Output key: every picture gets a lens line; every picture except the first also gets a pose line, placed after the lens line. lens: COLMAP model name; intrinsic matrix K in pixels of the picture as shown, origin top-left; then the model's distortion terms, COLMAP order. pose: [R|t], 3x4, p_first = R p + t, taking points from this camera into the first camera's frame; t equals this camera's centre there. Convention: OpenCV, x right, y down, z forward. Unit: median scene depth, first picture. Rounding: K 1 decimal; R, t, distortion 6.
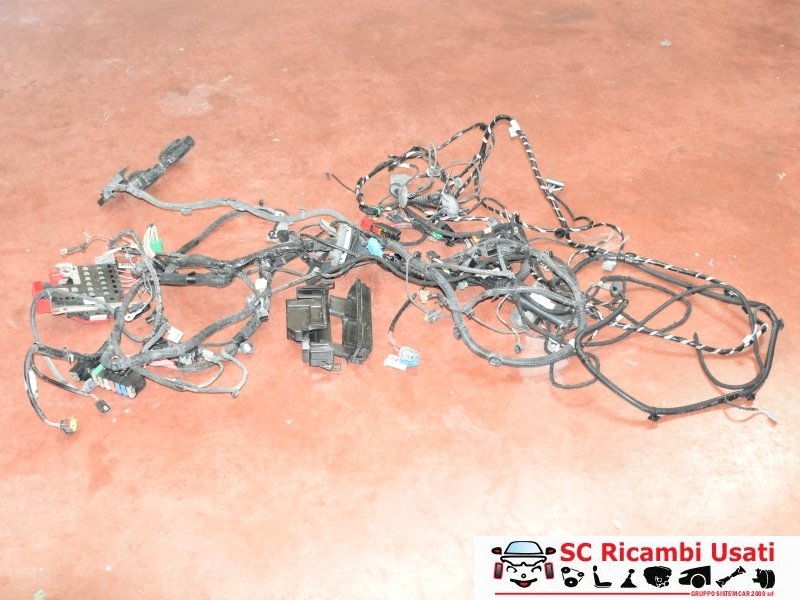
lens RADIAL K [[1014.3, 0, 400.0], [0, 1014.3, 300.0], [0, 0, 1]] dist [-0.029234, -0.020647]
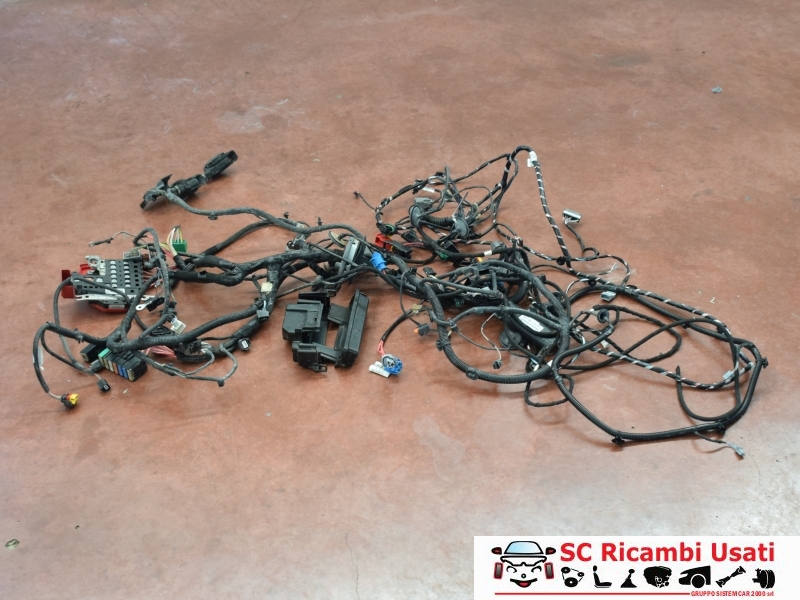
lens RADIAL K [[1014.3, 0, 400.0], [0, 1014.3, 300.0], [0, 0, 1]] dist [-0.029234, -0.020647]
pose [[0.989770, 0.072764, -0.122720, 0.110275], [-0.078175, 0.996142, -0.039868, 0.024161], [0.119345, 0.049054, 0.991640, -0.032355]]
